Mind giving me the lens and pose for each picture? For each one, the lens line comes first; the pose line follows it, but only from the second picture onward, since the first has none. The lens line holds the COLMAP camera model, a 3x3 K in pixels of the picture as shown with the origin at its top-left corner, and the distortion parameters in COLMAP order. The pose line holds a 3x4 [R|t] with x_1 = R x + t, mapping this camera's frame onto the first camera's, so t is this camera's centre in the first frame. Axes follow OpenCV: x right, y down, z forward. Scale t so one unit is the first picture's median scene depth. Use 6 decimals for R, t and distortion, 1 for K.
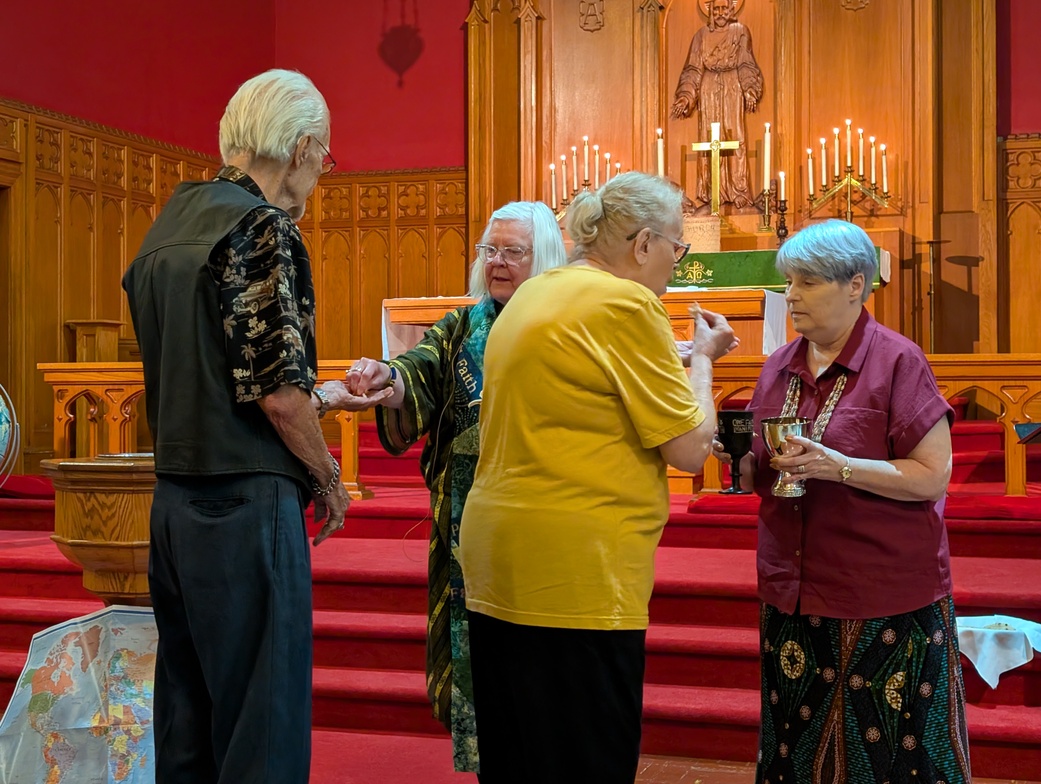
lens RADIAL K [[1637.6, 0, 522.6], [0, 1637.6, 362.6], [0, 0, 1]] dist [0.262893, -1.213649]
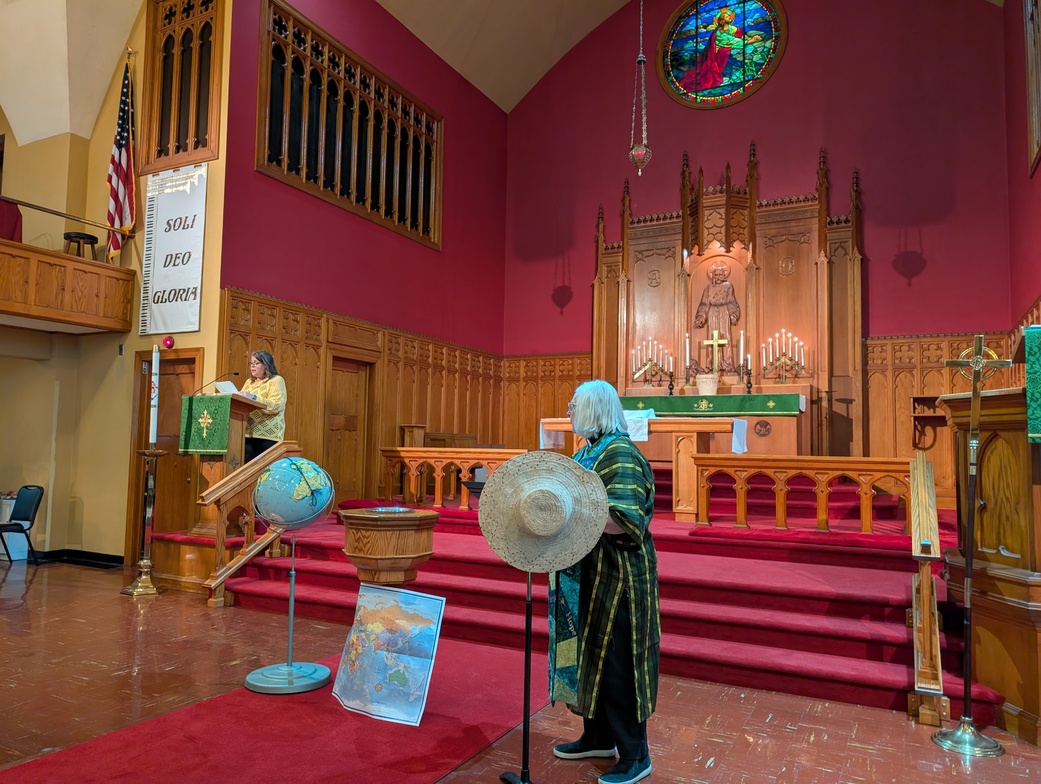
lens RADIAL K [[764.8, 0, 520.5], [0, 764.8, 392.0], [0, 0, 1]] dist [0.029520, -0.009308]
pose [[0.988562, 0.009134, -0.150535, 0.024887], [-0.017897, 0.998216, -0.056963, -0.013844], [0.149746, 0.059005, 0.986962, 0.046731]]
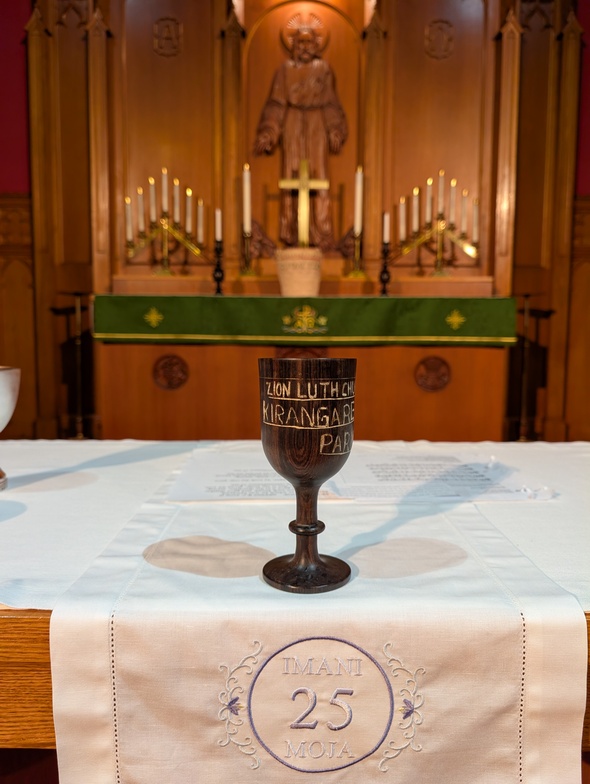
lens RADIAL K [[581.5, 0, 295.0], [0, 581.5, 392.0], [0, 0, 1]] dist [-0.004669, -0.006751]
pose [[0.951722, -0.017807, 0.306446, 0.006435], [-0.015350, 0.994306, 0.105452, -0.050266], [-0.306578, -0.105065, 0.946029, 0.725991]]
